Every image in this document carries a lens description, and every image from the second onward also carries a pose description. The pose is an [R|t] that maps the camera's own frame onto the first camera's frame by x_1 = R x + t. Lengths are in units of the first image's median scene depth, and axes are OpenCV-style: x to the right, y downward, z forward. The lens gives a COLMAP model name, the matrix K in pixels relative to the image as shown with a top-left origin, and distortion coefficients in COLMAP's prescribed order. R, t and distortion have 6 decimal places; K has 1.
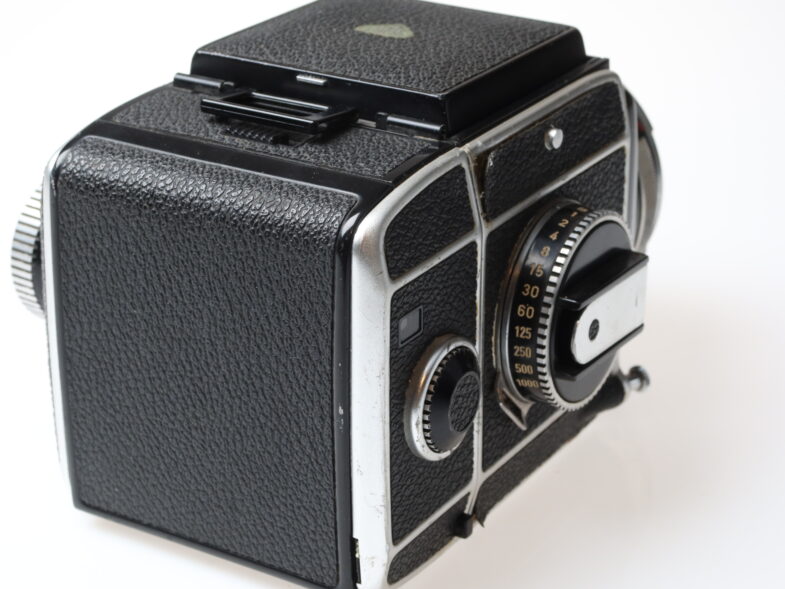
lens RADIAL K [[2020.9, 0, 392.5], [0, 2020.9, 294.5], [0, 0, 1]] dist [-0.005833, -0.229392]
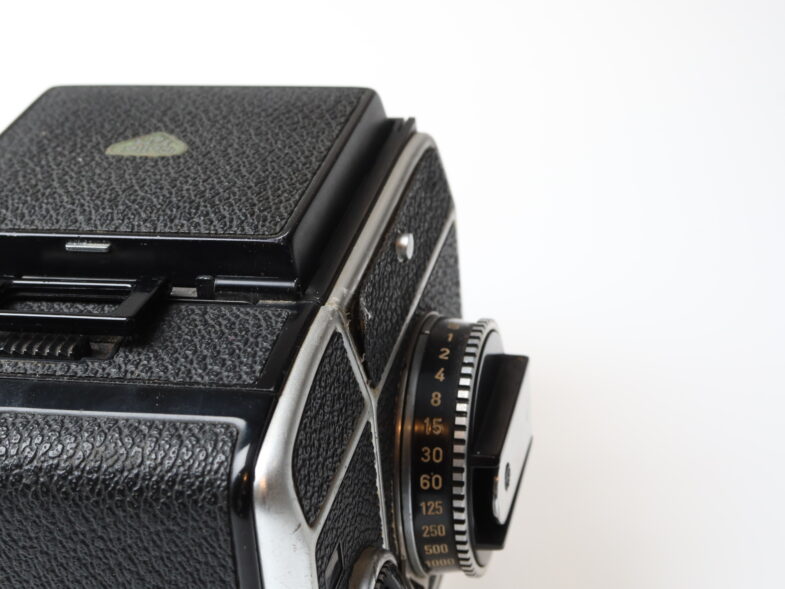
lens RADIAL K [[1817.4, 0, 392.5], [0, 1817.4, 294.5], [0, 0, 1]] dist [-0.016168, -0.365049]
pose [[0.941813, -0.222319, 0.252116, -0.108933], [0.205618, 0.974382, 0.091109, -0.130524], [-0.265913, -0.033968, 0.963398, 0.351922]]
